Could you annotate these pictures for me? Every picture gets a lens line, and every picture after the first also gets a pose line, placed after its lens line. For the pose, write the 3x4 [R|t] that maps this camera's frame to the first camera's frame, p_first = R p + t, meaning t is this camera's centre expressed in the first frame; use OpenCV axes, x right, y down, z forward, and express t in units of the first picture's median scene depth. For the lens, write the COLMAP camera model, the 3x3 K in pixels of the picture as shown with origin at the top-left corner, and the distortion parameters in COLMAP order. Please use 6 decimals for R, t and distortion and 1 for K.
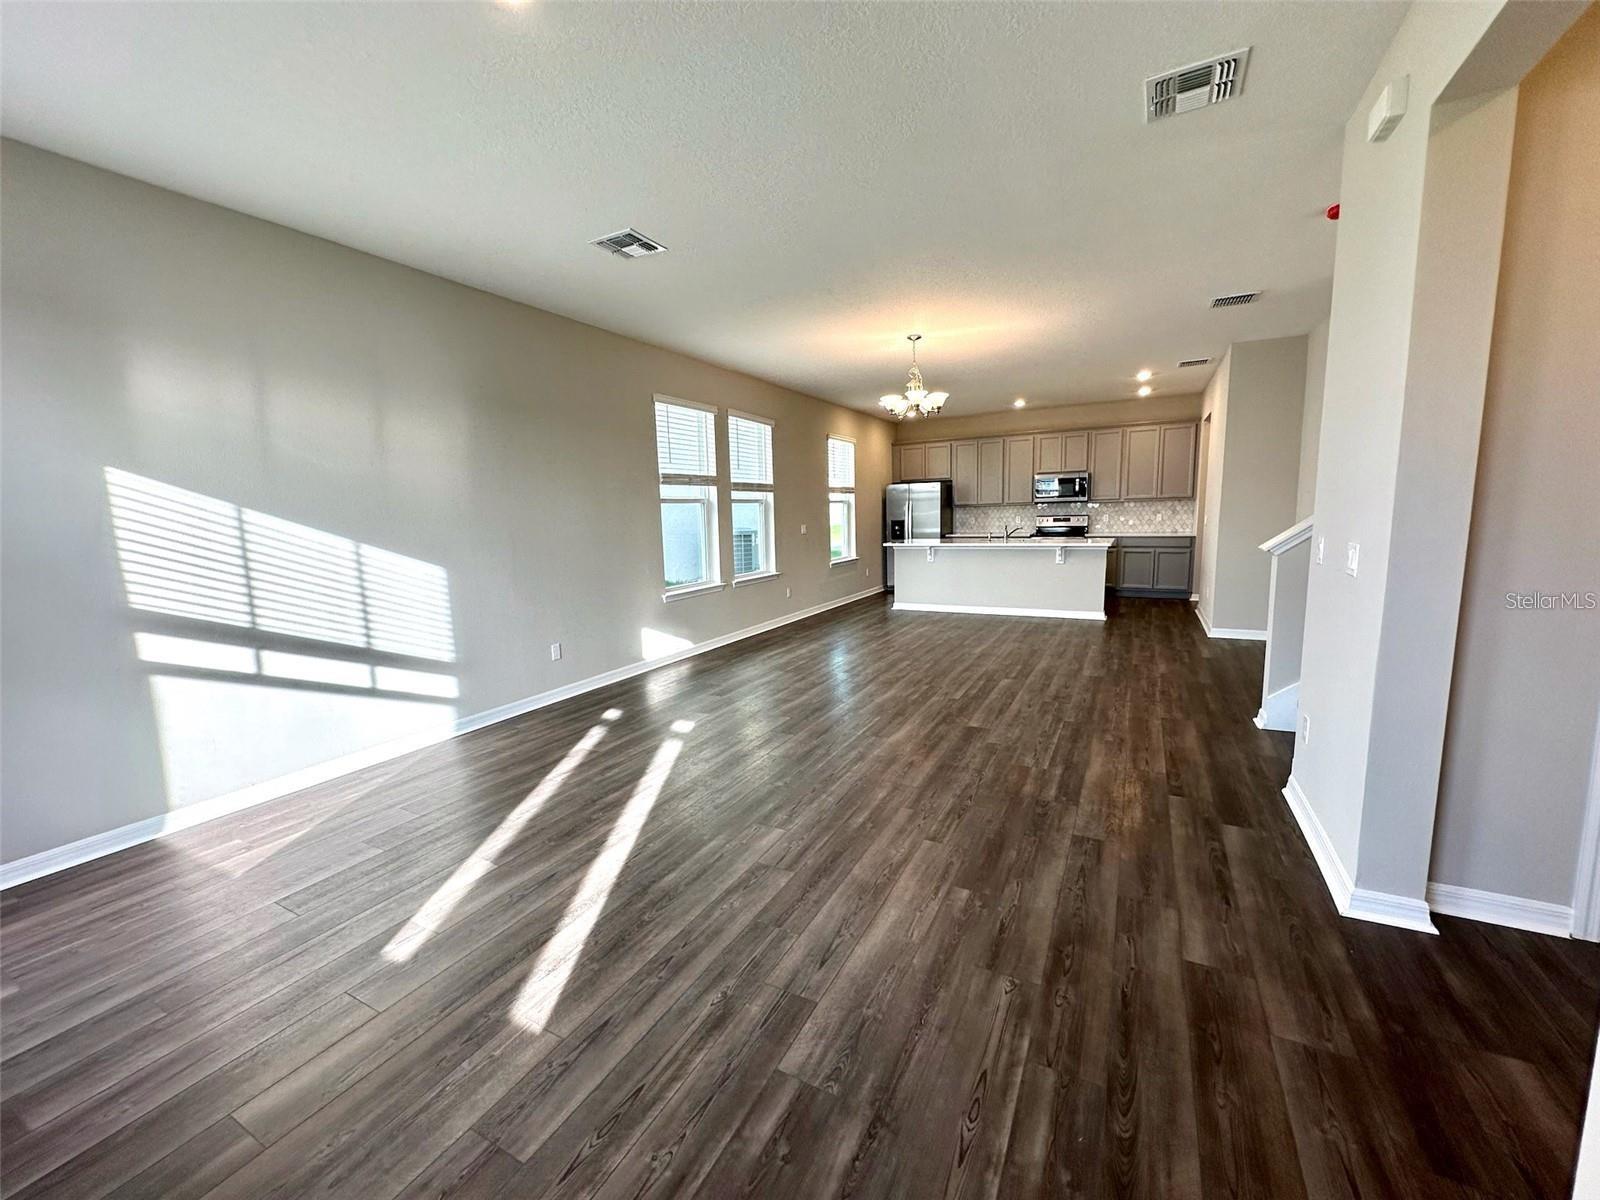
lens RADIAL K [[634.5, 0, 796.4], [0, 634.5, 598.3], [0, 0, 1]] dist [-0.002185, 0.000617]
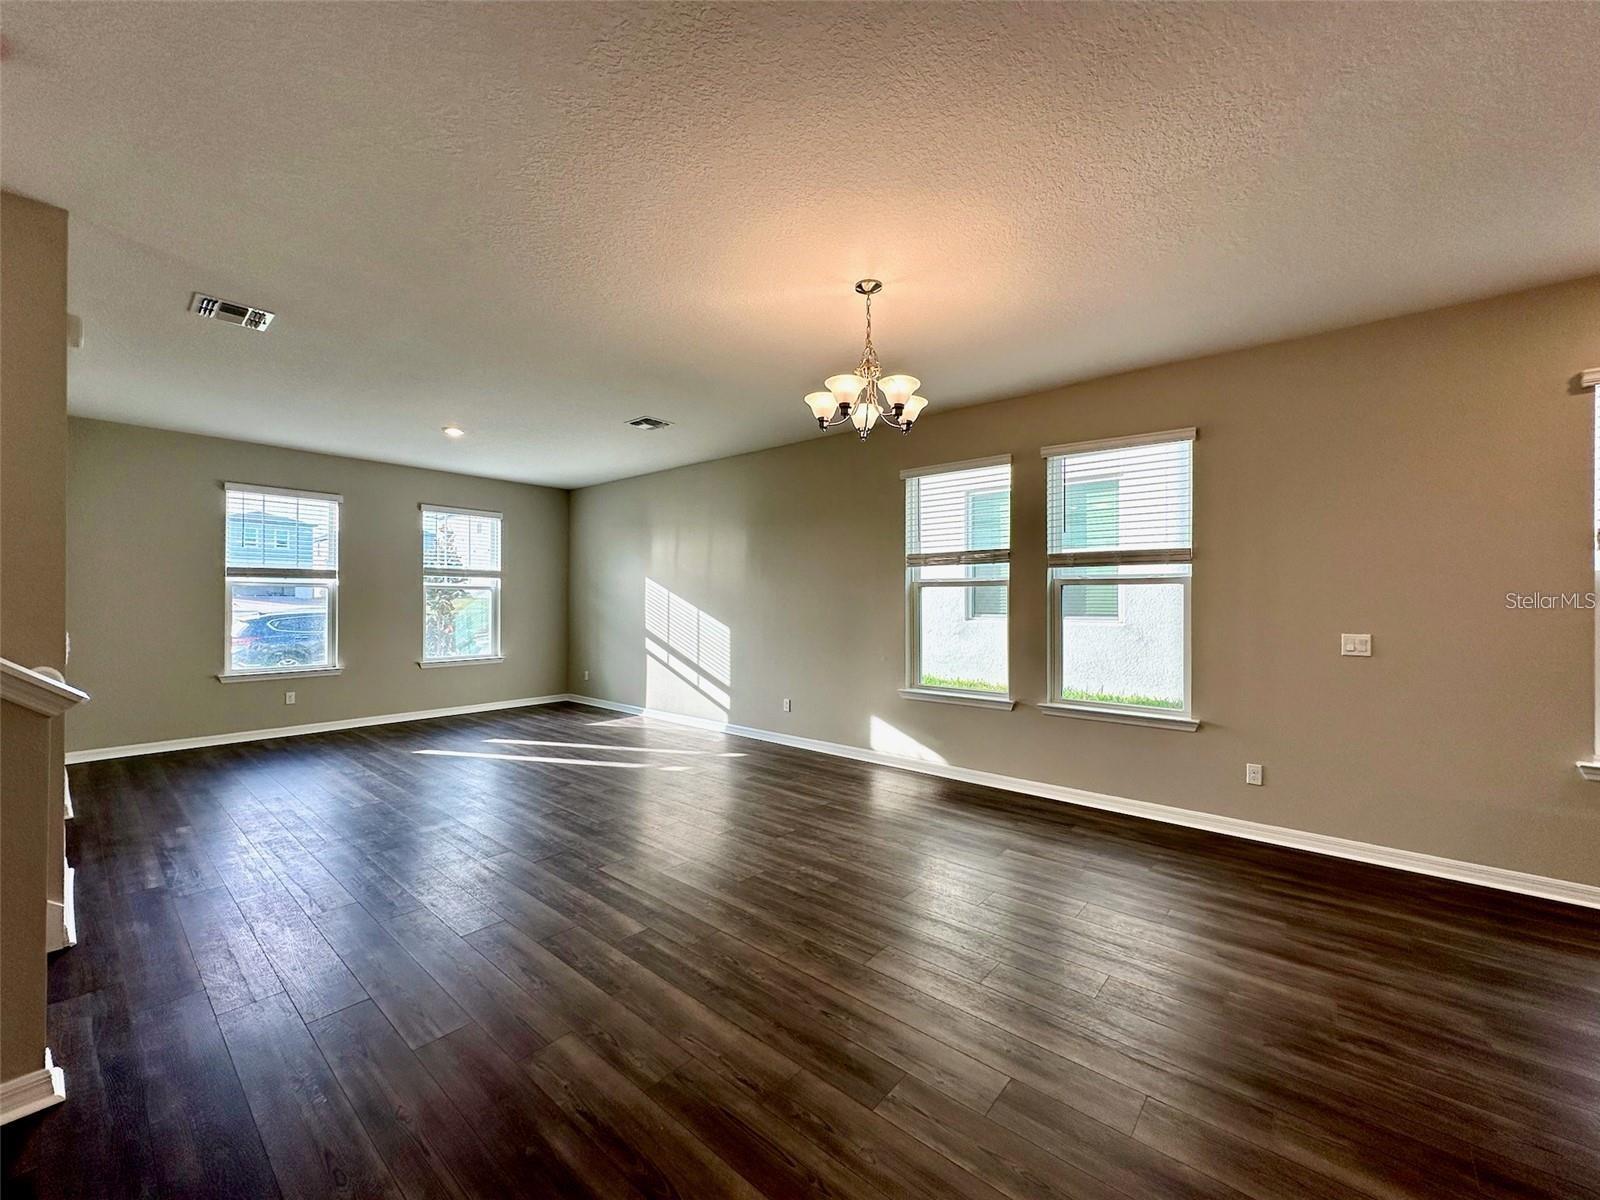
lens RADIAL K [[634.5, 0, 801.9], [0, 634.5, 601.2], [0, 0, 1]] dist [-0.002185, 0.000617]
pose [[-0.209345, 0.025184, -0.977517, 0.469756], [-0.131274, 0.989895, 0.053616, -0.106929], [0.968990, 0.139547, -0.203924, 0.698992]]
